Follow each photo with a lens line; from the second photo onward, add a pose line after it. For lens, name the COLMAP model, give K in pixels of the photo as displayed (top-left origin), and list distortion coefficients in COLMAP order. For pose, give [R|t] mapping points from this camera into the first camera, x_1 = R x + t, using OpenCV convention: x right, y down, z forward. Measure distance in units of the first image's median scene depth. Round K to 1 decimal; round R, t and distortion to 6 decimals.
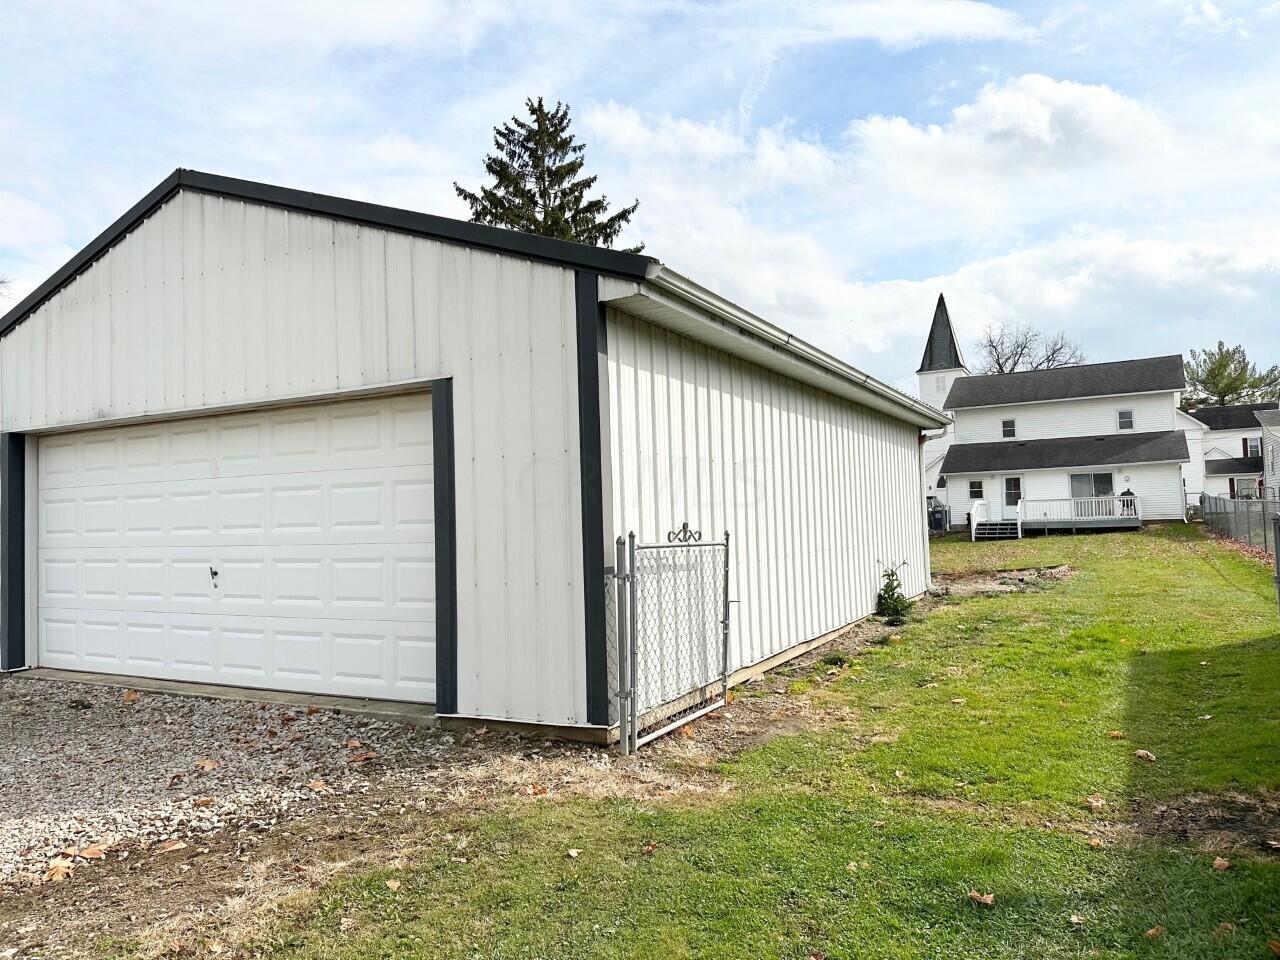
lens RADIAL K [[868.5, 0, 640.0], [0, 868.5, 480.0], [0, 0, 1]] dist [-0.002334, -0.000271]
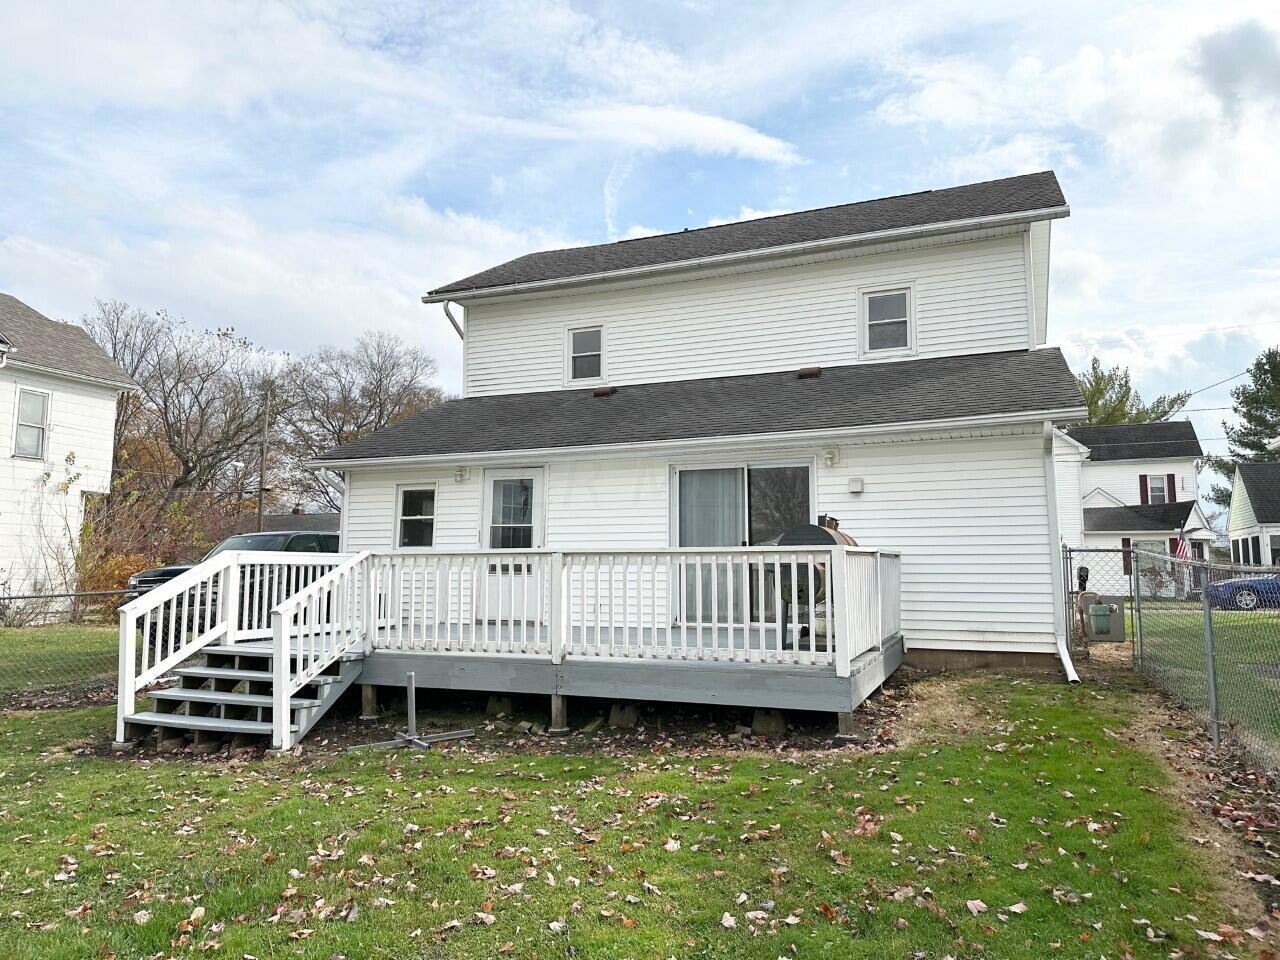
lens RADIAL K [[813.6, 0, 640.0], [0, 813.6, 480.0], [0, 0, 1]] dist [0.002161, 0.000249]
pose [[0.993978, 0.048844, 0.098091, 0.419494], [-0.042290, 0.996801, -0.067821, 0.013410], [-0.101090, 0.063264, 0.992864, 0.677976]]
